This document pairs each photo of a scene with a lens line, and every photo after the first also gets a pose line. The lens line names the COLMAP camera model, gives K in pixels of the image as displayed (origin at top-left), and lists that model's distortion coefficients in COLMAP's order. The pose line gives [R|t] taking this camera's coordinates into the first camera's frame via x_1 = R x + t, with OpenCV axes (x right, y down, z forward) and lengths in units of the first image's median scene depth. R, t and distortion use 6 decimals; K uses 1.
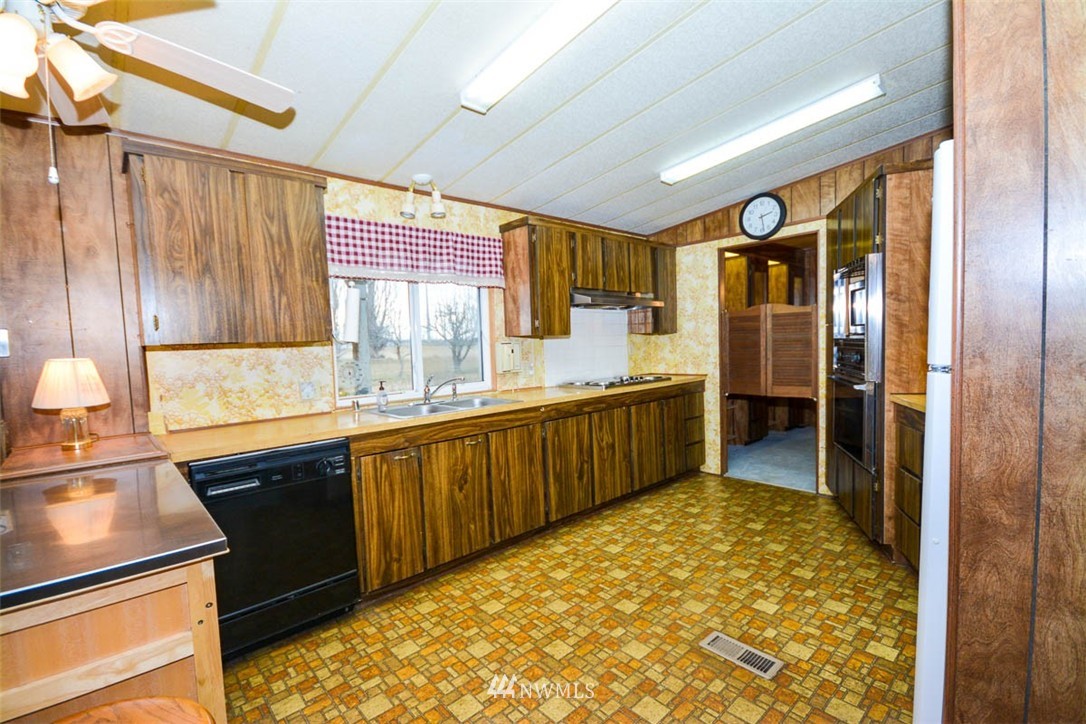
lens RADIAL K [[488.0, 0, 540.6], [0, 488.0, 372.0], [0, 0, 1]] dist [0.010068, -0.000610]
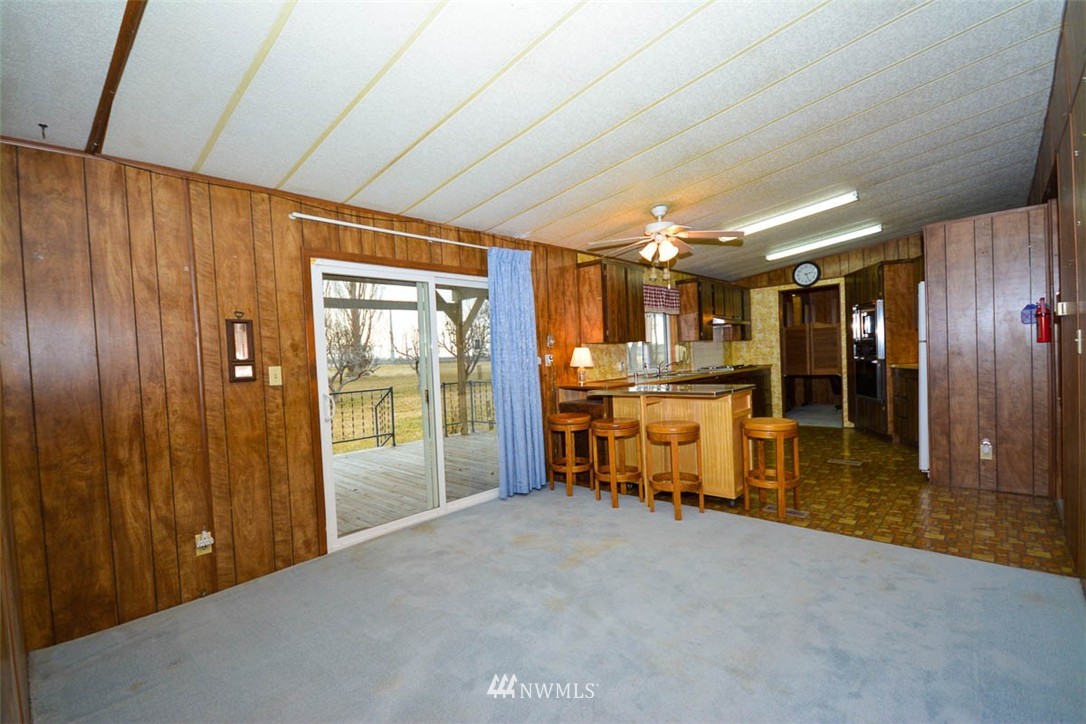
lens RADIAL K [[488.0, 0, 538.9], [0, 488.0, 370.7], [0, 0, 1]] dist [0.010068, -0.000610]
pose [[0.996795, -0.012467, 0.079027, -0.702917], [0.015472, 0.999176, -0.037524, 0.091570], [-0.078494, 0.038626, 0.996166, -0.728682]]
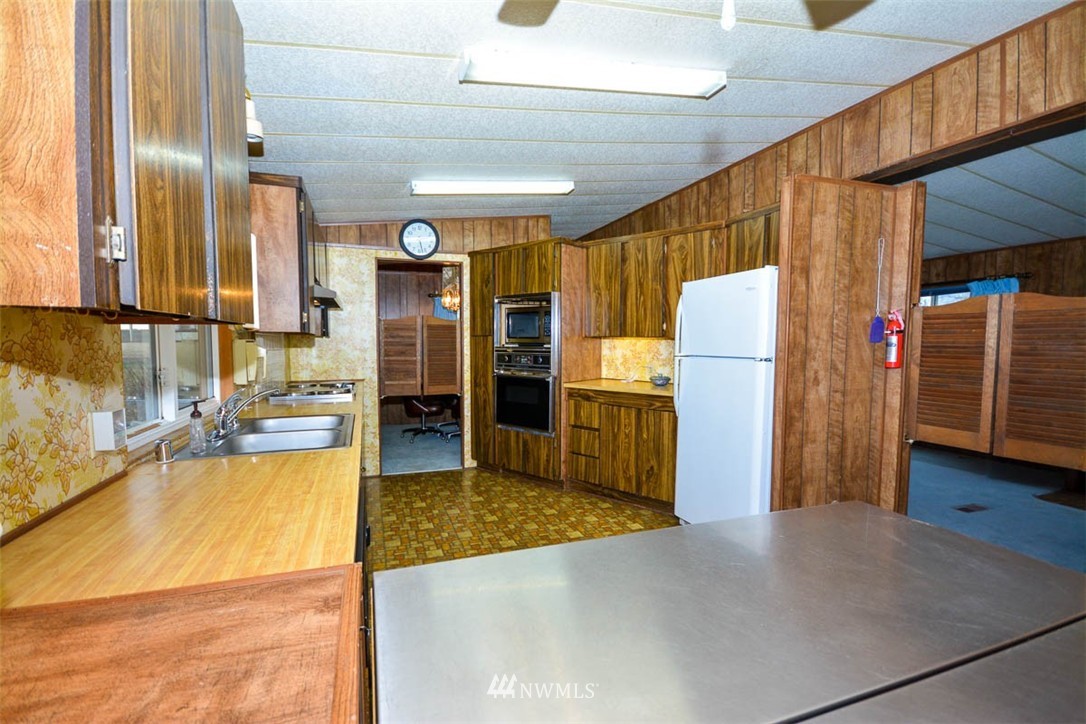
lens RADIAL K [[488.0, 0, 536.2], [0, 488.0, 372.7], [0, 0, 1]] dist [0.010068, -0.000610]
pose [[0.391003, -0.022324, 0.920119, -0.530423], [0.040299, 0.999162, 0.007117, -0.001537], [-0.919507, 0.034297, 0.391575, 0.325451]]
